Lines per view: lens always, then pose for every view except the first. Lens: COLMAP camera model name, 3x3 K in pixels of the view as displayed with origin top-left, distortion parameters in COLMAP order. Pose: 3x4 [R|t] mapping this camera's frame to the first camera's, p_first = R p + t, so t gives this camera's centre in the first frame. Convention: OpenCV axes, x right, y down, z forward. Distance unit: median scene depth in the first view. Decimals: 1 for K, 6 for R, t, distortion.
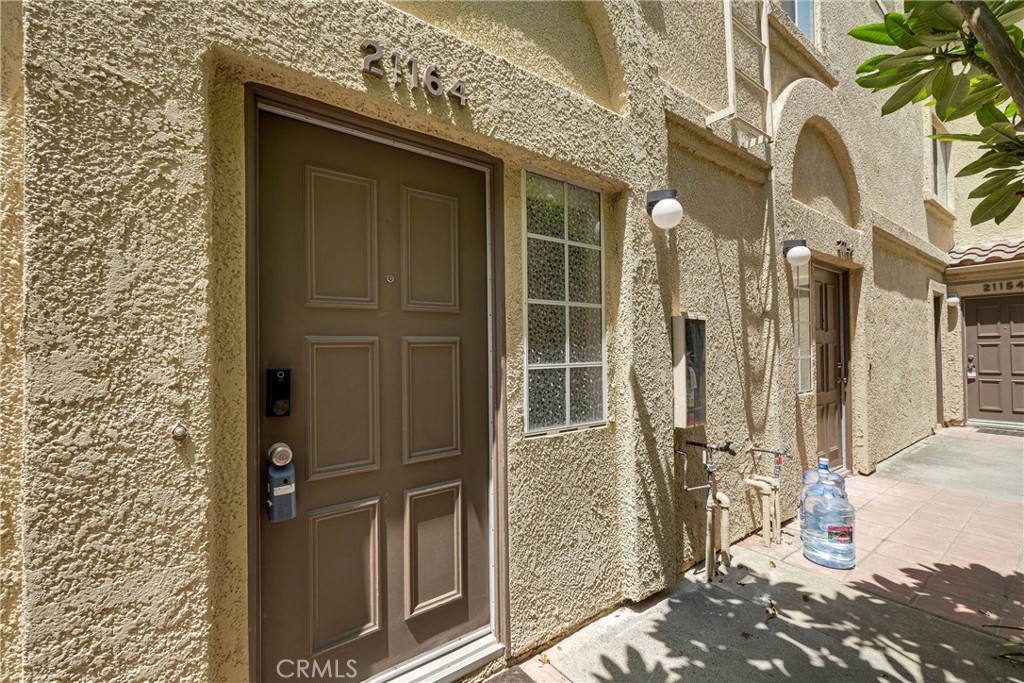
lens RADIAL K [[448.5, 0, 502.2], [0, 448.5, 345.4], [0, 0, 1]] dist [-0.000572, -0.000226]
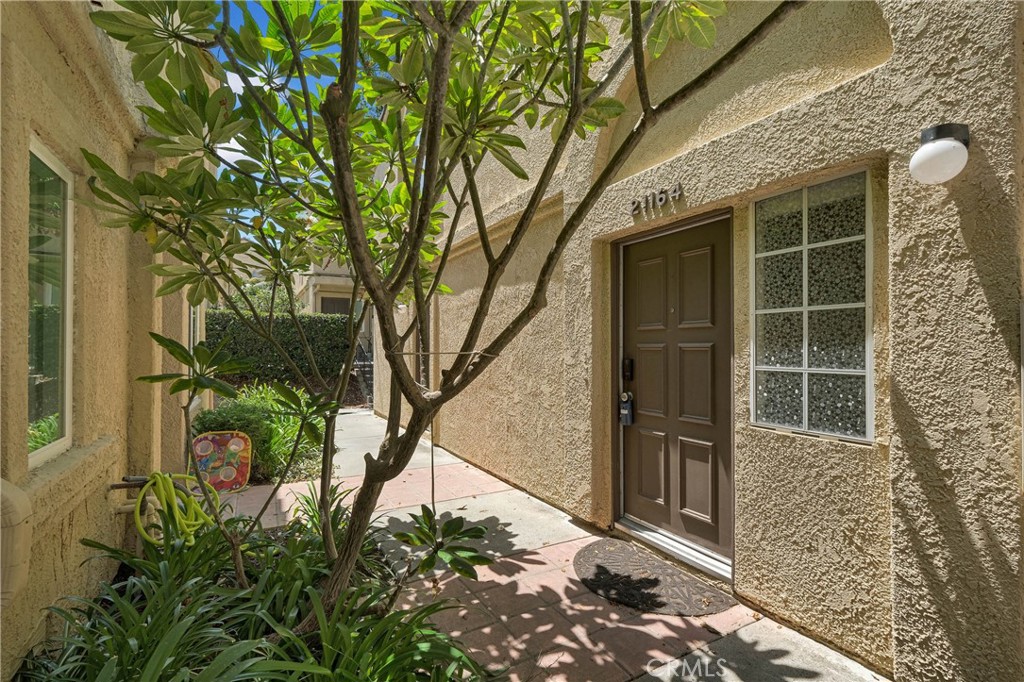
lens RADIAL K [[448.5, 0, 502.2], [0, 448.5, 344.9], [0, 0, 1]] dist [-0.000572, -0.000226]
pose [[-0.132846, 0.006925, -0.991113, 1.241404], [0.012632, 0.999906, 0.005293, -0.025890], [0.991056, -0.011816, -0.132921, 0.461934]]
